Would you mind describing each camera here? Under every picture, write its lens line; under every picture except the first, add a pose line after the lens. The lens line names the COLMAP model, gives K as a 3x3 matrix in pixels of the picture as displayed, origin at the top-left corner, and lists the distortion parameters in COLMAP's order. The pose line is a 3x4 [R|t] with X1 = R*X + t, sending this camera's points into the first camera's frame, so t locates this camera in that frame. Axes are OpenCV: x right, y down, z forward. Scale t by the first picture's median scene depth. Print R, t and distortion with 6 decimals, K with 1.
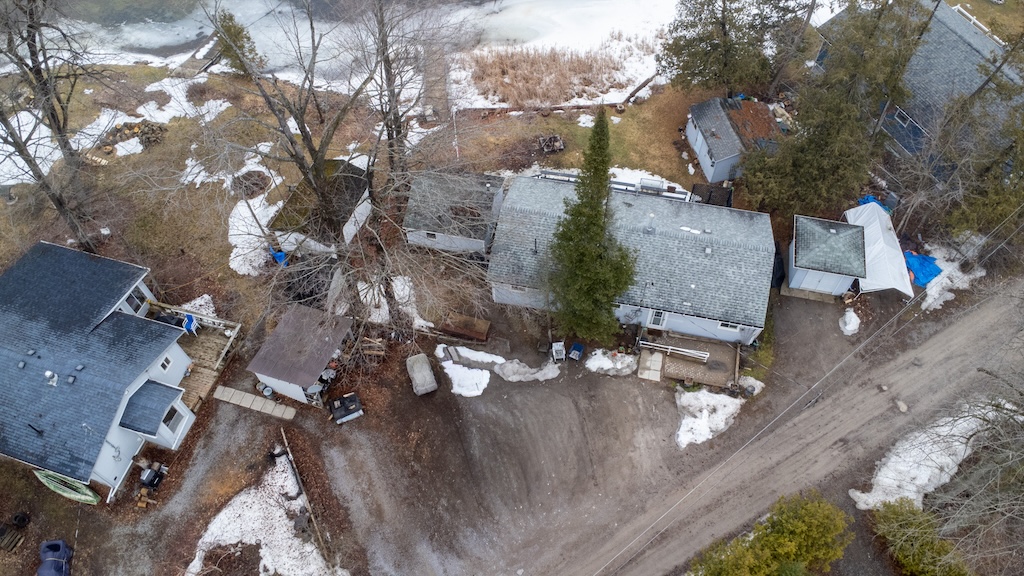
lens RADIAL K [[734.2, 0, 506.5], [0, 734.2, 288.2], [0, 0, 1]] dist [0.029407, -0.062617]
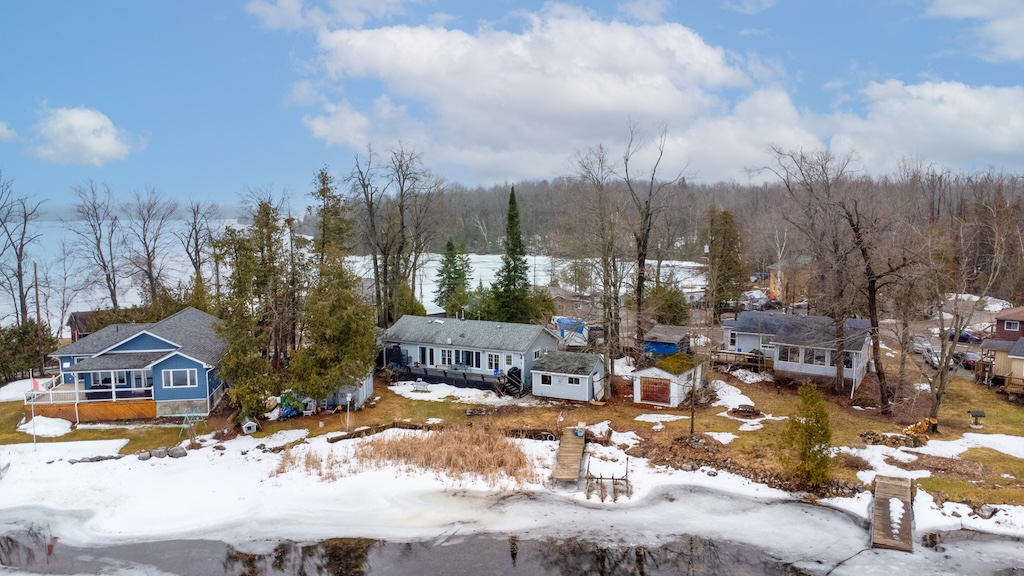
lens RADIAL K [[734.2, 0, 506.5], [0, 734.2, 288.2], [0, 0, 1]] dist [0.029407, -0.062617]
pose [[-0.970802, -0.020419, 0.239013, -0.236569], [0.202795, 0.462350, 0.863196, -1.182312], [-0.128134, 0.886462, -0.444709, 1.273243]]
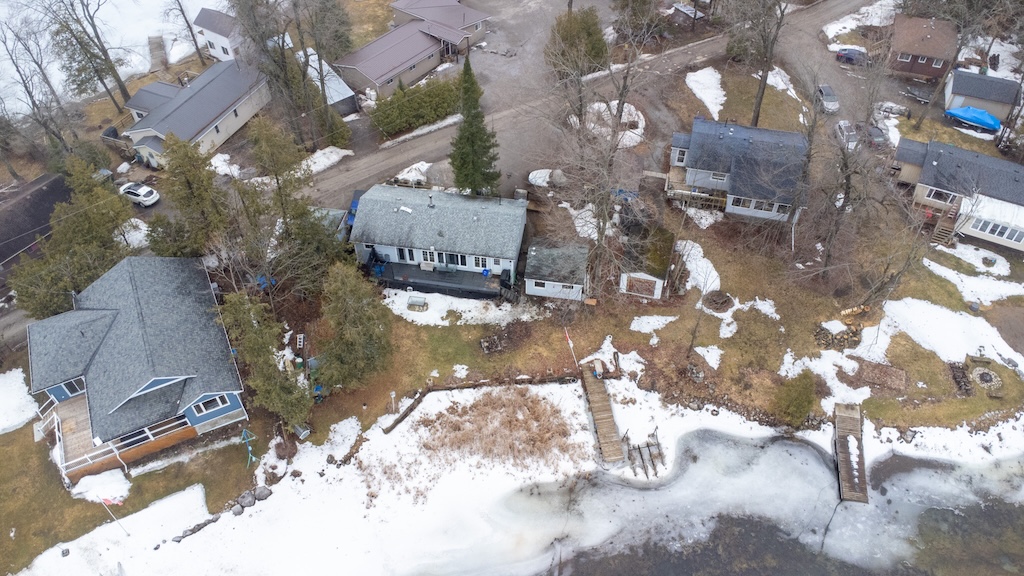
lens RADIAL K [[734.2, 0, 506.5], [0, 734.2, 288.2], [0, 0, 1]] dist [0.029407, -0.062617]
pose [[-0.998524, 0.050629, -0.019664, 0.052917], [-0.030849, -0.230683, 0.972540, -1.301639], [0.044703, 0.971711, 0.231905, 0.603631]]
